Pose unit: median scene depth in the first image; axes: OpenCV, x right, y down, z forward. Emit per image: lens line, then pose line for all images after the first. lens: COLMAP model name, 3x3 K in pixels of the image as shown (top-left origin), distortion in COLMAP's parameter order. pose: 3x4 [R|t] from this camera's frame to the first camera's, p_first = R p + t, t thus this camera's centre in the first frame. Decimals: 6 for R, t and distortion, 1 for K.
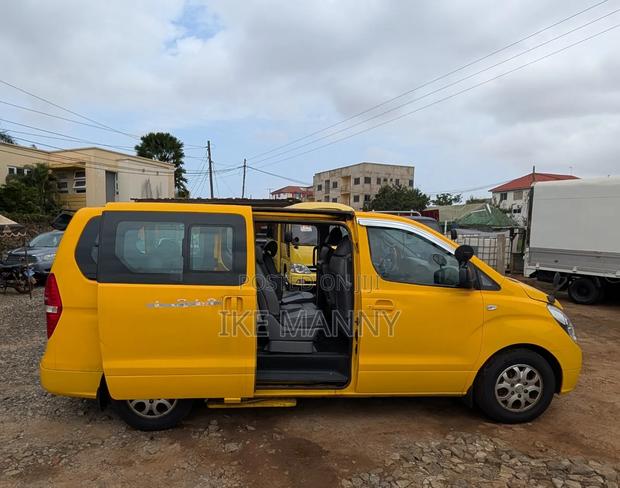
lens RADIAL K [[451.6, 0, 276.6], [0, 451.6, 279.3], [0, 0, 1]] dist [-0.005617, 0.013219]
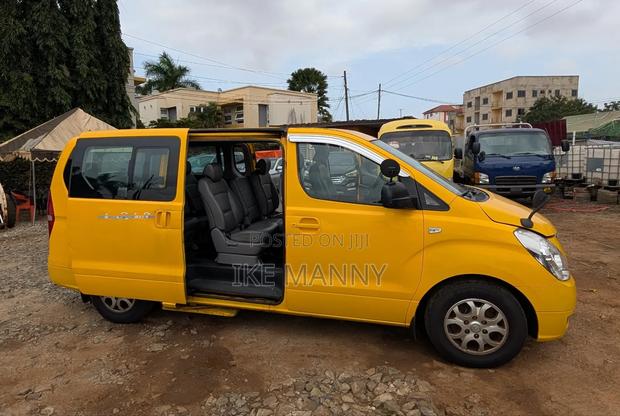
lens RADIAL K [[392.9, 0, 283.9], [0, 392.9, 192.0], [0, 0, 1]] dist [0.000755, 0.002489]
pose [[0.934225, 0.005756, -0.356639, 0.462181], [-0.006327, 0.999980, -0.000432, -0.008714], [0.356629, 0.002660, 0.934242, 0.182703]]
